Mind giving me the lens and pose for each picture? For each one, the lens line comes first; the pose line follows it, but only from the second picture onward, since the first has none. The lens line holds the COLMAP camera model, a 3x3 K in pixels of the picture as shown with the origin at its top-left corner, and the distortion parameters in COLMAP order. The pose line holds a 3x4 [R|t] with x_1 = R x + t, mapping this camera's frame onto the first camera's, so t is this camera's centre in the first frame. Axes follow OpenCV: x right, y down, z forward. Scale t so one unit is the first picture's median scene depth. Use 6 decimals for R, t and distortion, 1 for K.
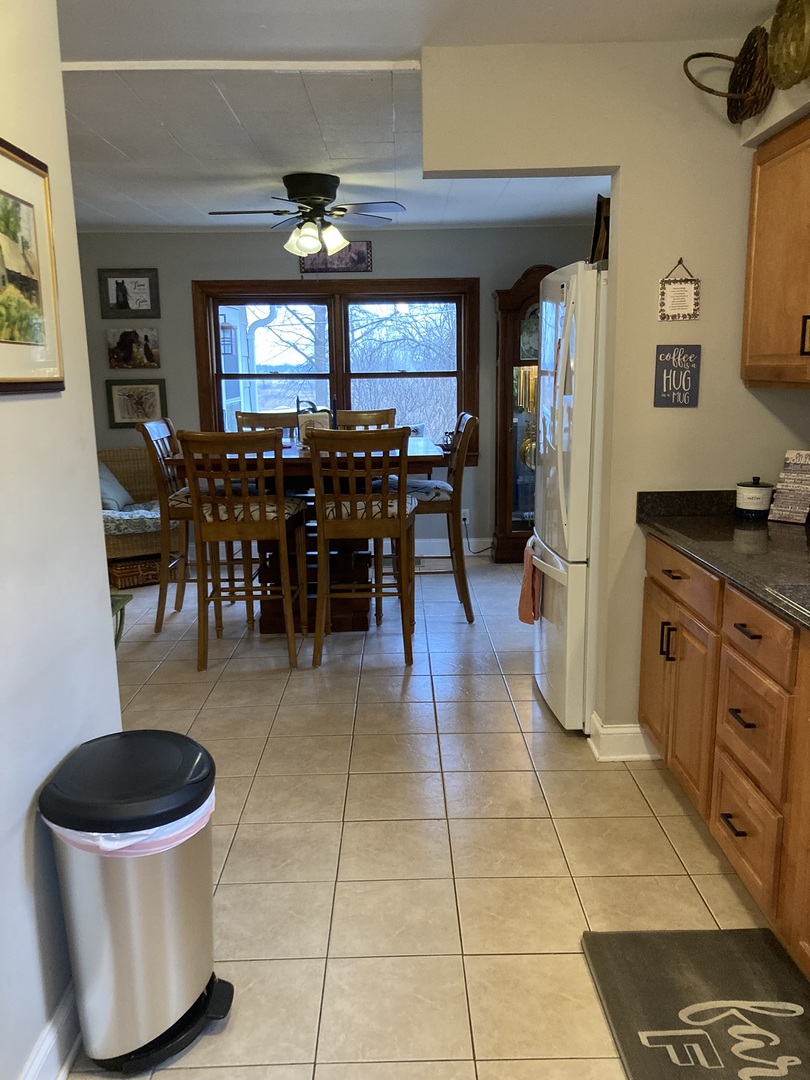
lens RADIAL K [[890.4, 0, 398.0], [0, 890.4, 538.1], [0, 0, 1]] dist [0.040981, -0.050205]
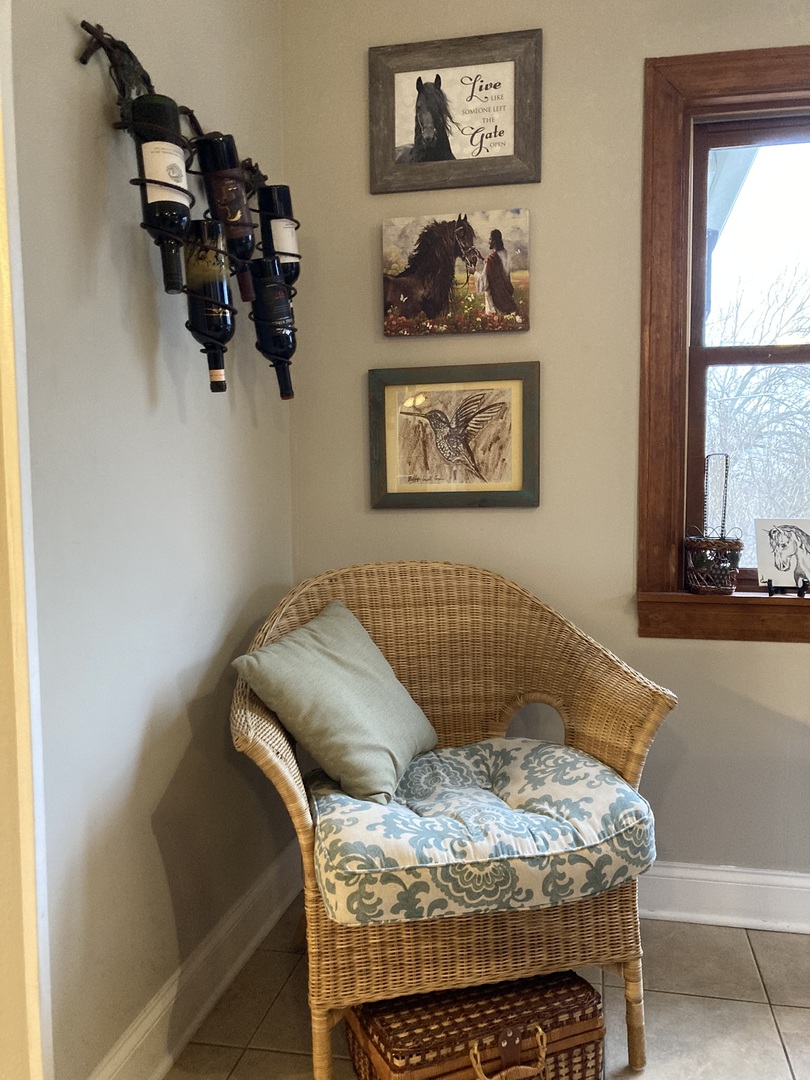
lens RADIAL K [[890.4, 0, 407.3], [0, 890.4, 539.7], [0, 0, 1]] dist [0.040981, -0.050205]
pose [[0.975915, 0.022188, -0.217020, -0.239174], [-0.047725, 0.992432, -0.113145, -0.073600], [0.212867, 0.120777, 0.969588, 0.684127]]
